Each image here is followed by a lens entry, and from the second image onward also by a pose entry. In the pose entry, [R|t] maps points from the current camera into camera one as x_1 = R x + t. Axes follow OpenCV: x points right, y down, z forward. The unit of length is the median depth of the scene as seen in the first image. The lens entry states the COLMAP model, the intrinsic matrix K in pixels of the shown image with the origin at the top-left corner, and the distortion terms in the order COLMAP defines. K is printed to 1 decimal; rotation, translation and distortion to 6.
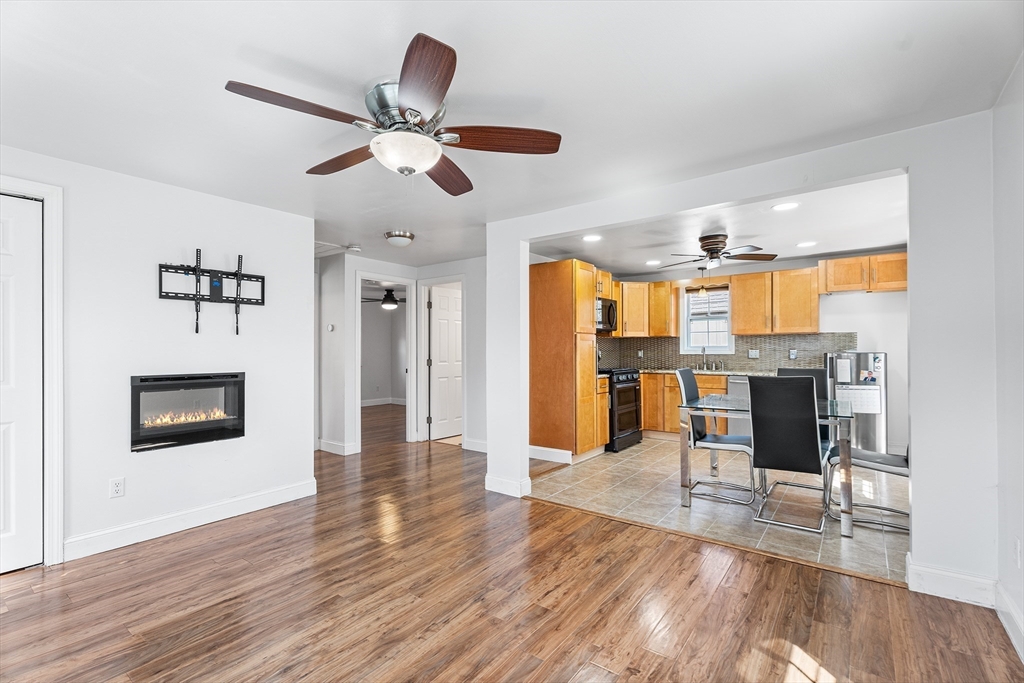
lens RADIAL K [[458.2, 0, 513.5], [0, 458.2, 346.9], [0, 0, 1]] dist [0.001898, -0.000030]
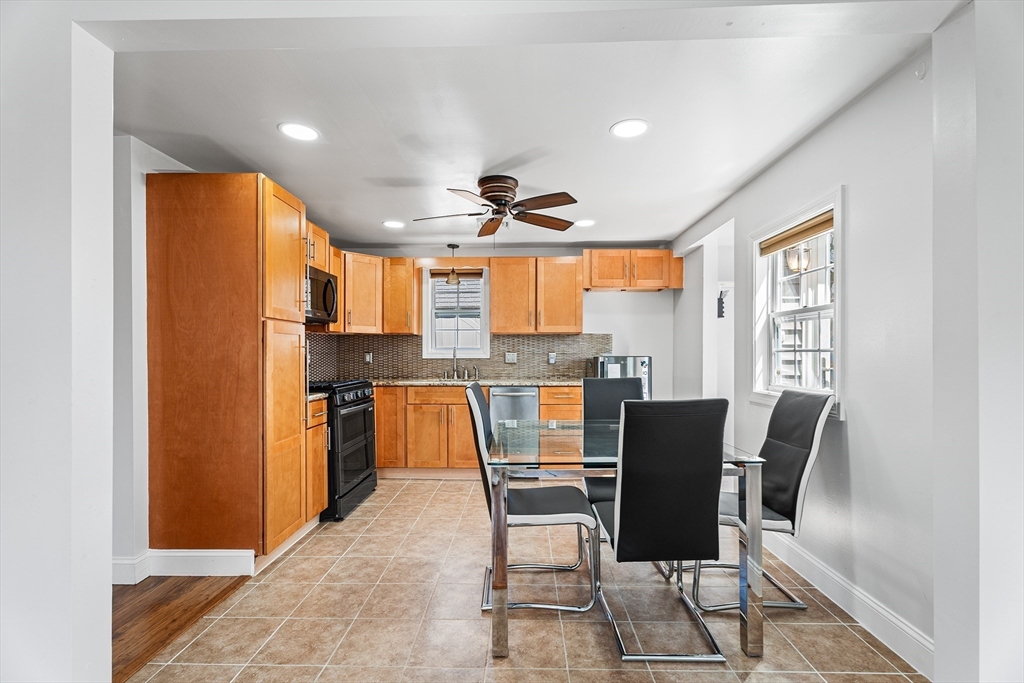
lens RADIAL K [[458.2, 0, 510.4], [0, 458.2, 355.5], [0, 0, 1]] dist [0.001898, -0.000030]
pose [[0.815605, 0.000724, 0.578609, 0.054849], [-0.006828, 0.999942, 0.008373, 0.004715], [-0.578569, -0.010780, 0.815562, 0.362145]]
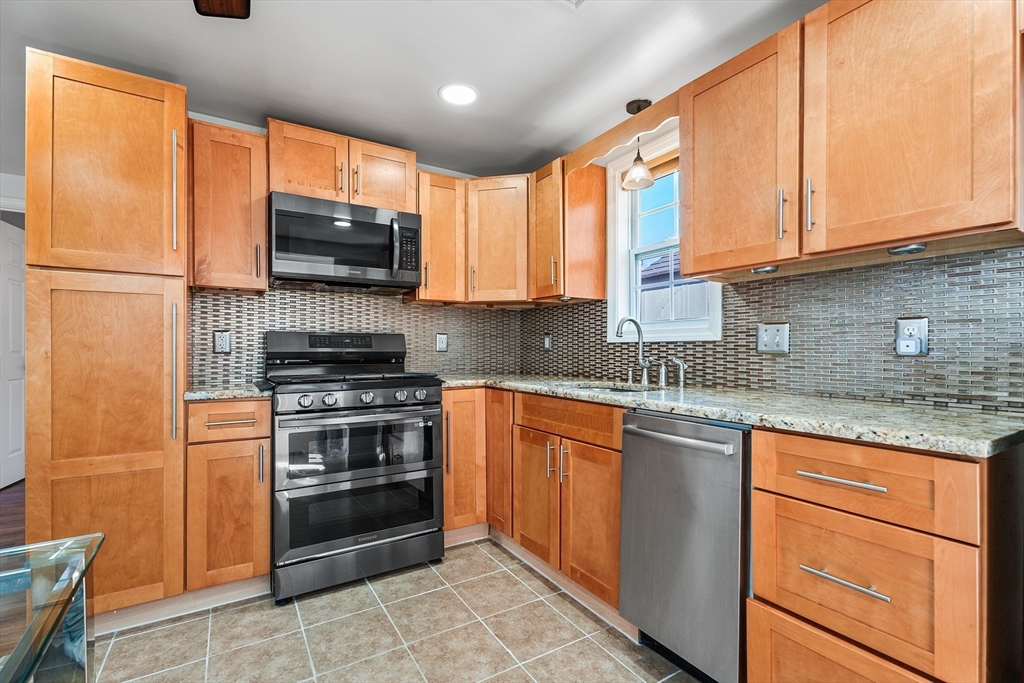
lens RADIAL K [[458.2, 0, 510.3], [0, 458.2, 346.5], [0, 0, 1]] dist [0.001898, -0.000030]
pose [[0.931539, 0.005560, -0.363598, 0.509409], [-0.003774, 0.999977, 0.005620, 0.021088], [0.363621, -0.003863, 0.931539, 0.699866]]
